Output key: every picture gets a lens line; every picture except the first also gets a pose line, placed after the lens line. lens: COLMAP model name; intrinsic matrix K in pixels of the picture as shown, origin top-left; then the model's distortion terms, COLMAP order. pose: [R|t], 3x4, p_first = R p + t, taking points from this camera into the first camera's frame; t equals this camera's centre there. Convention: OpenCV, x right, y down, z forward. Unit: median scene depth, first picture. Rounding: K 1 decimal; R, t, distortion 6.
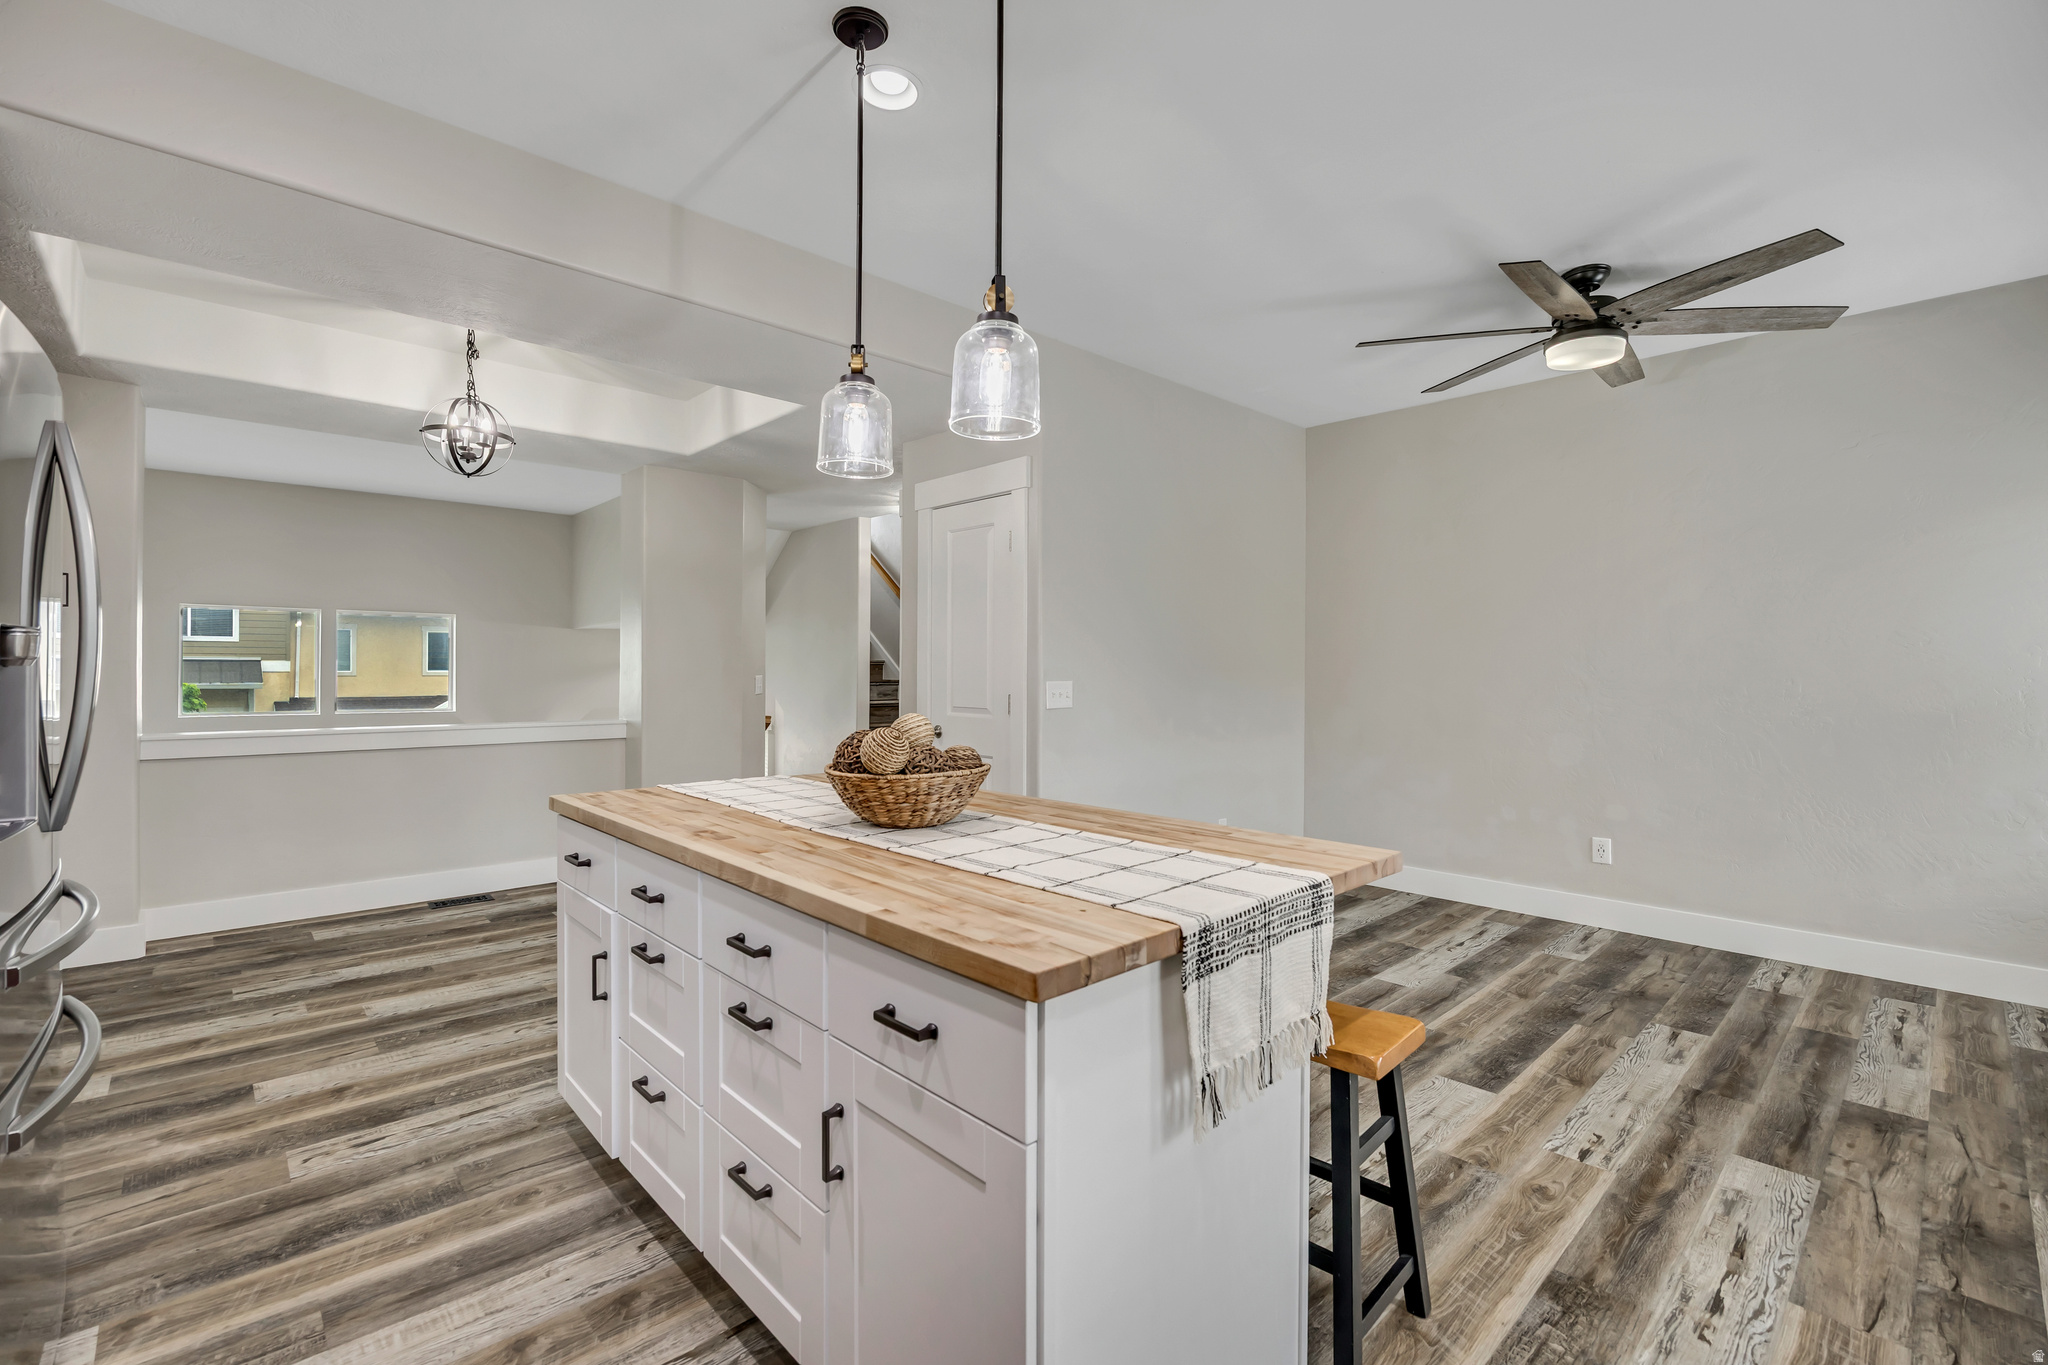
lens RADIAL K [[877.5, 0, 1053.1], [0, 877.5, 702.8], [0, 0, 1]] dist [-0.036368, 0.000103]
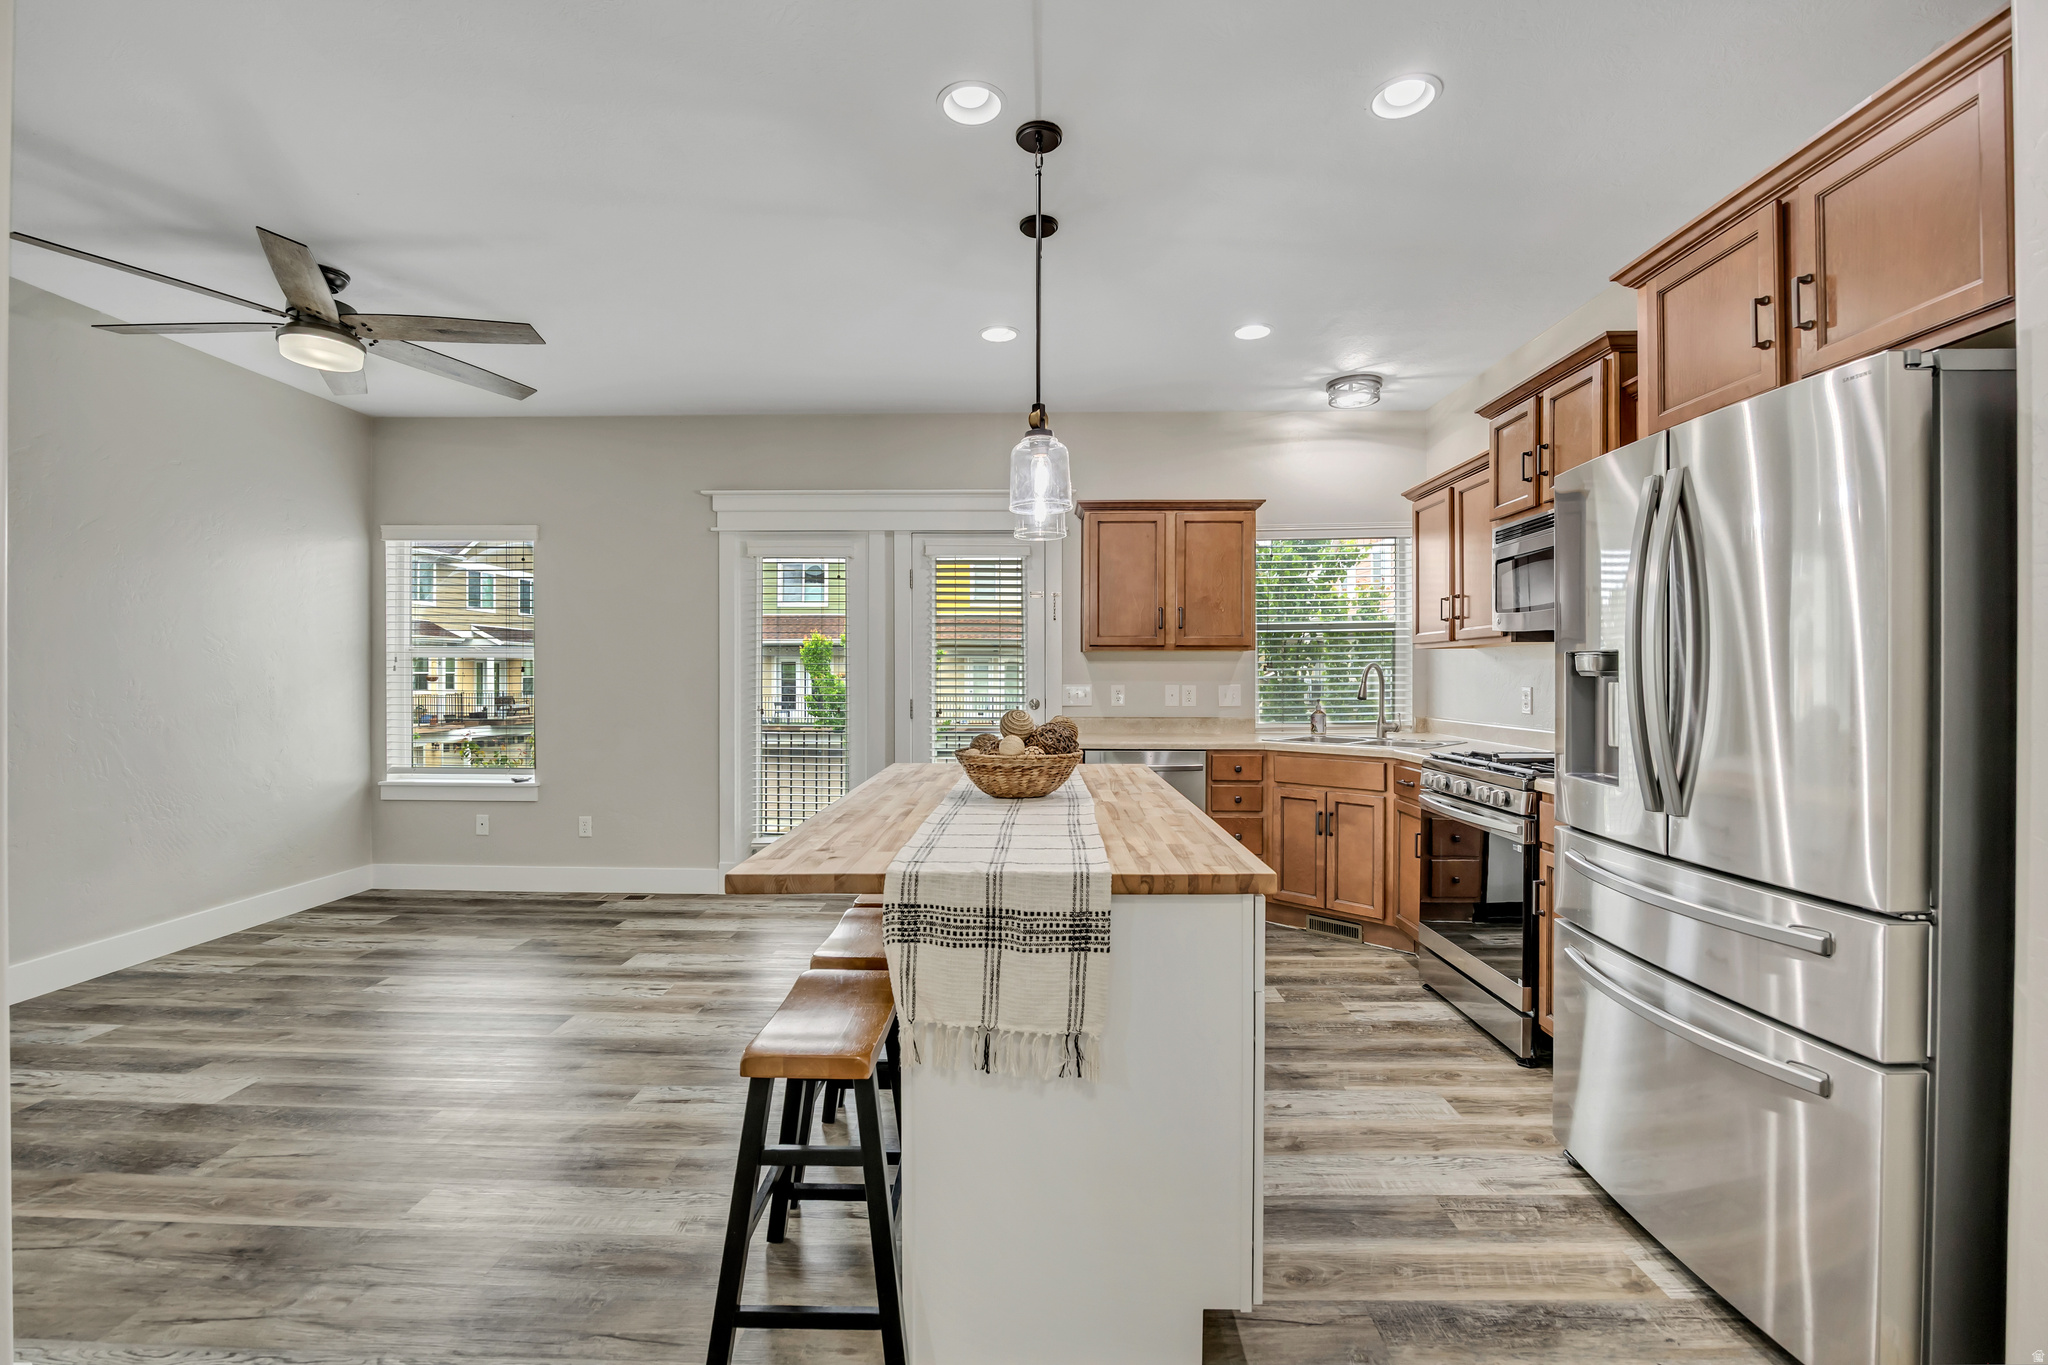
lens RADIAL K [[889.8, 0, 1022.6], [0, 889.8, 671.5], [0, 0, 1]] dist [-0.013932, 0.000014]
pose [[-0.698344, -0.008576, 0.715711, -0.691240], [0.018973, 0.999355, 0.030487, -0.050270], [-0.715511, 0.034869, -0.697731, 1.181787]]
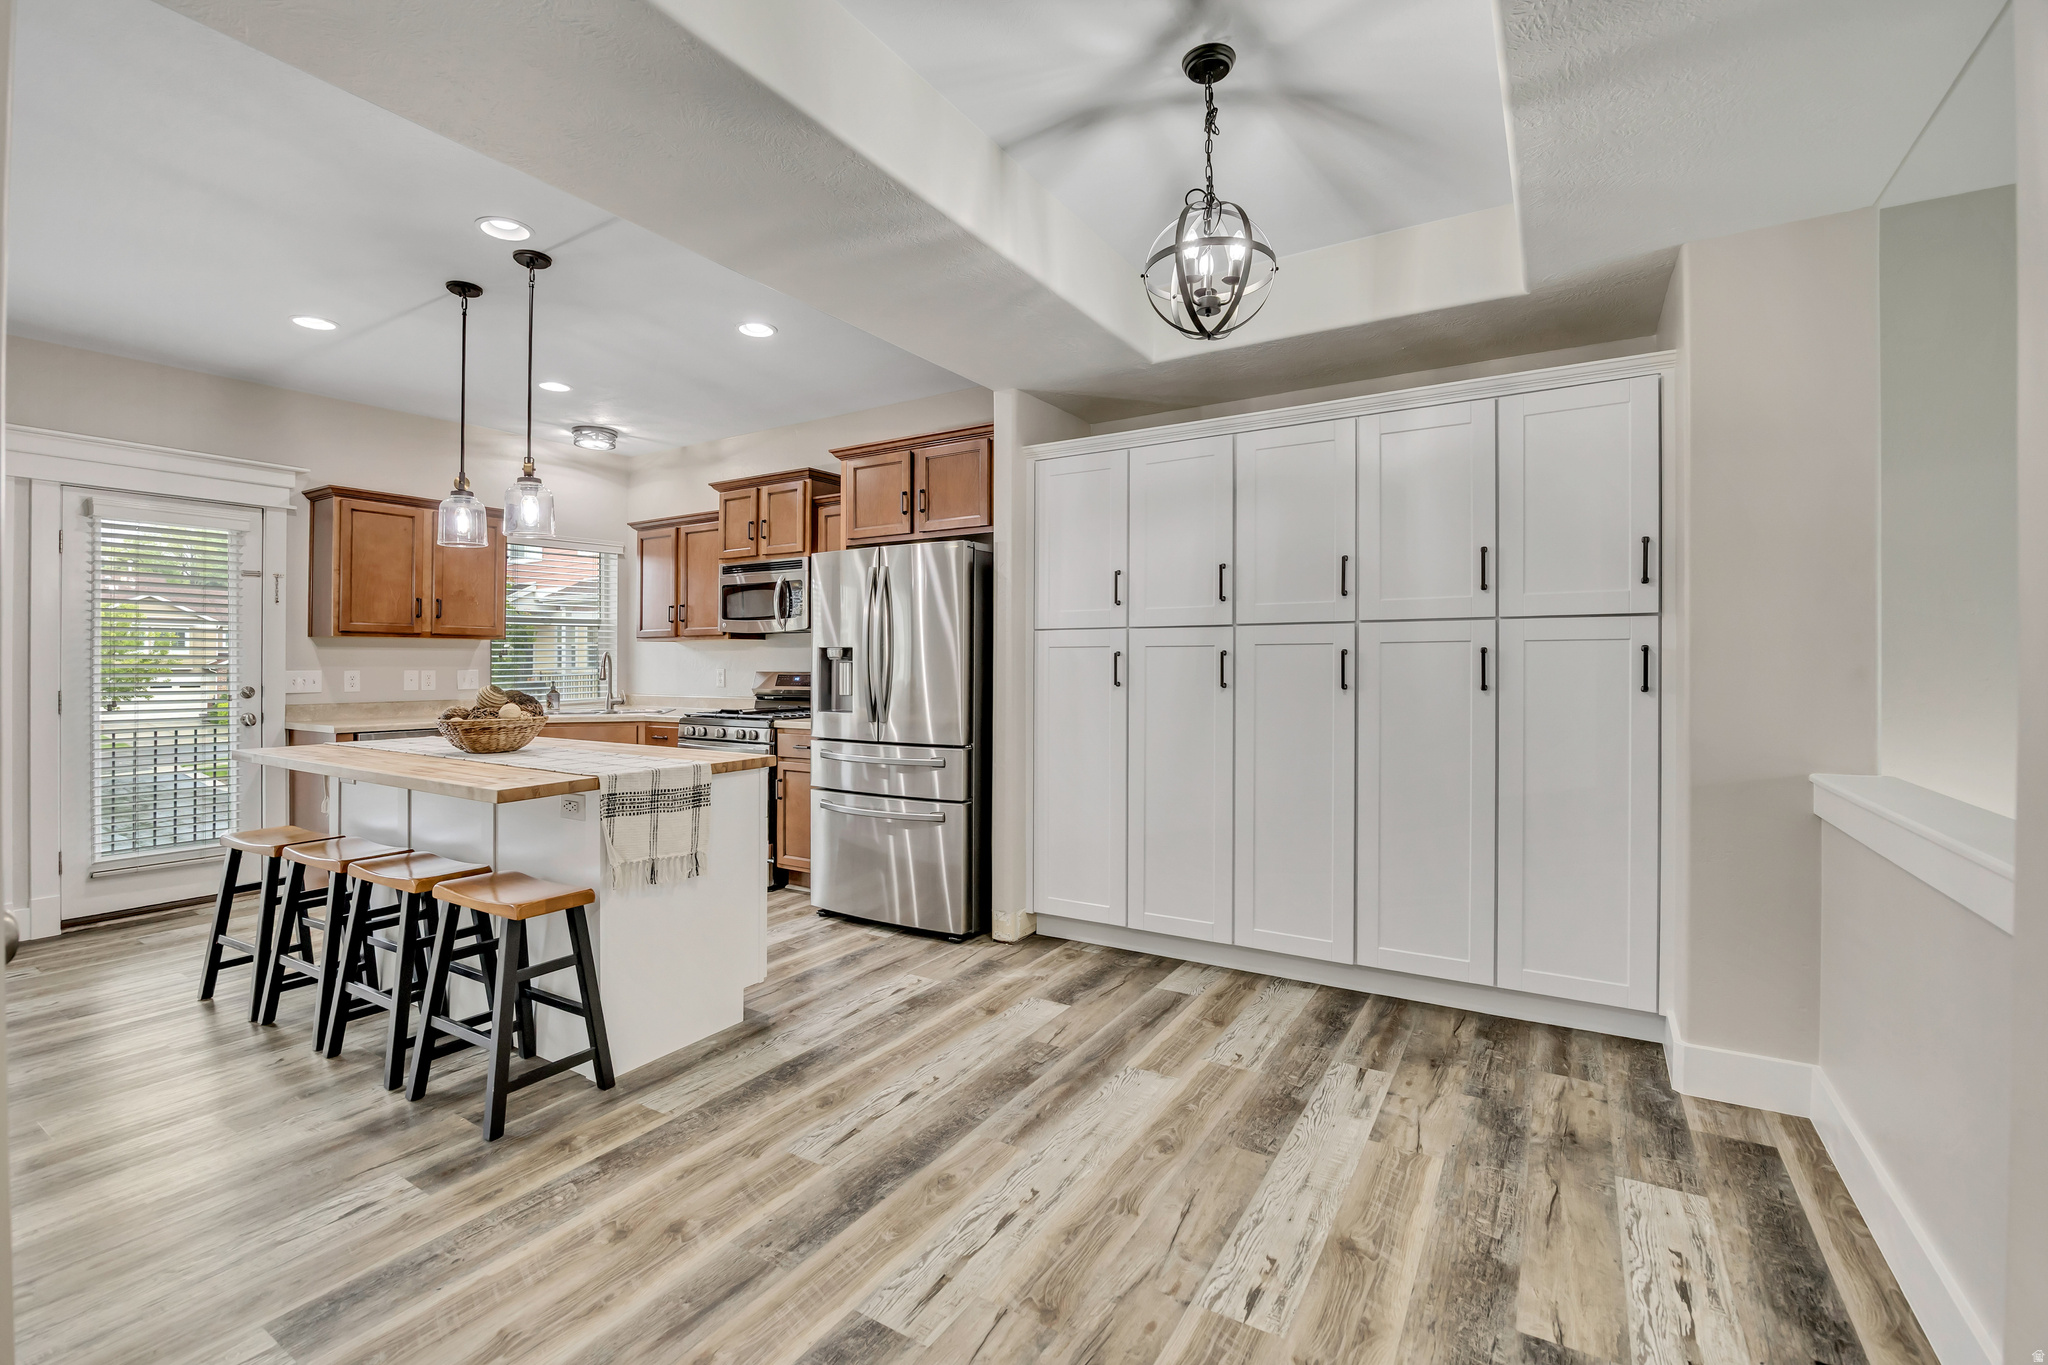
lens RADIAL K [[889.8, 0, 1022.6], [0, 889.8, 671.5], [0, 0, 1]] dist [-0.013932, 0.000014]
pose [[-0.972505, -0.006961, -0.232776, -0.472571], [-0.017523, 0.998907, 0.043338, -0.063287], [0.232220, 0.046225, -0.971564, 1.774946]]
